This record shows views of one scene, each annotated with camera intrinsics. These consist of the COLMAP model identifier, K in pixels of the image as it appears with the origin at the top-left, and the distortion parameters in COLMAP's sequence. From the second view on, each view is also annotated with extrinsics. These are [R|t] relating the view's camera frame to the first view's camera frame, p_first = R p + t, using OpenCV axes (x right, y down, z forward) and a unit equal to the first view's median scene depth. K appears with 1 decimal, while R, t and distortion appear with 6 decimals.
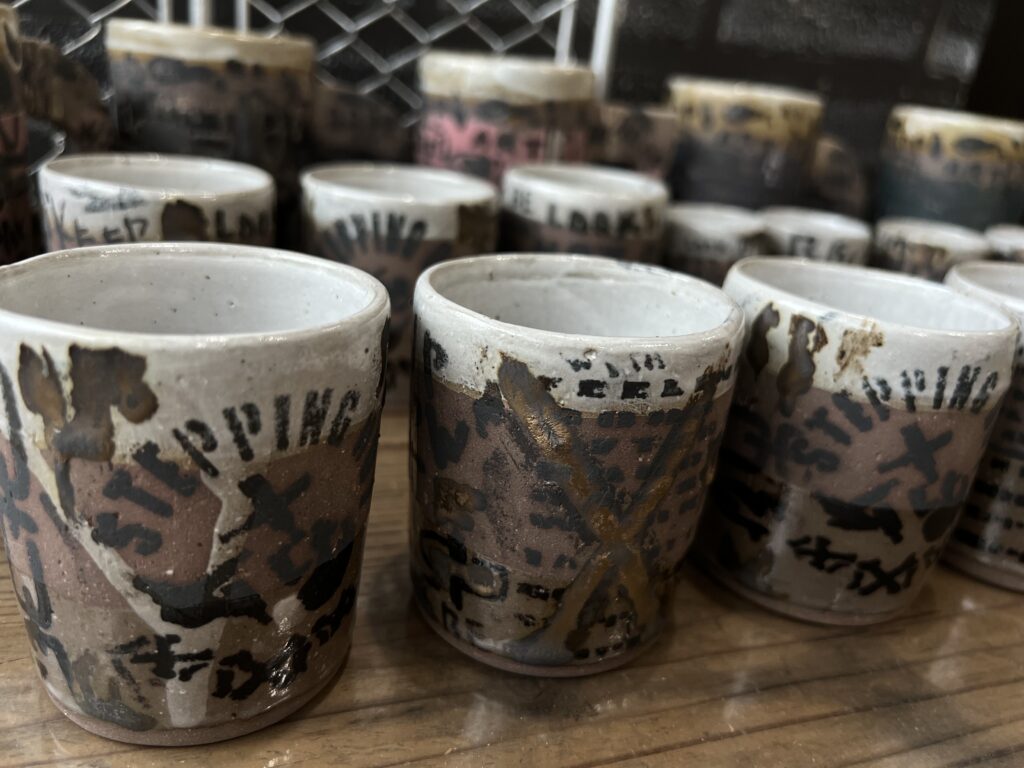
lens RADIAL K [[793.9, 0, 489.3], [0, 793.9, 366.8], [0, 0, 1]] dist [0.050448, -0.114275]
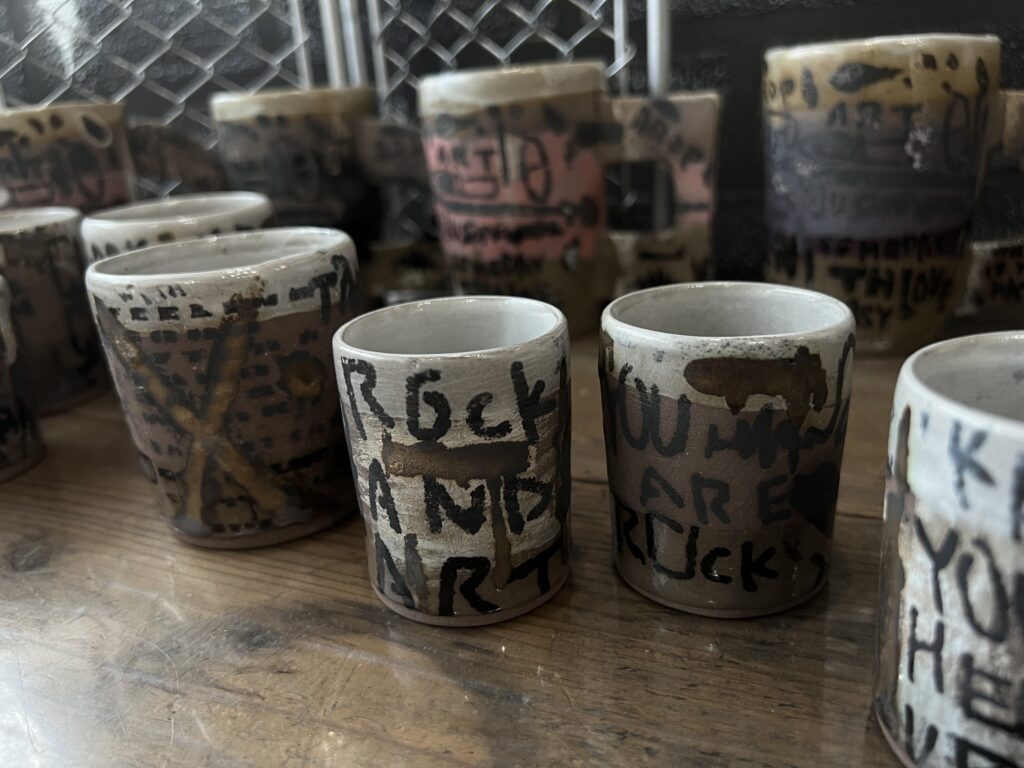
lens RADIAL K [[793.9, 0, 489.3], [0, 793.9, 366.8], [0, 0, 1]] dist [0.050448, -0.114275]
pose [[0.923931, -0.045930, -0.379792, 1.166803], [0.032340, 0.998590, -0.042090, 0.189450], [0.381190, 0.026606, 0.924114, -0.041980]]
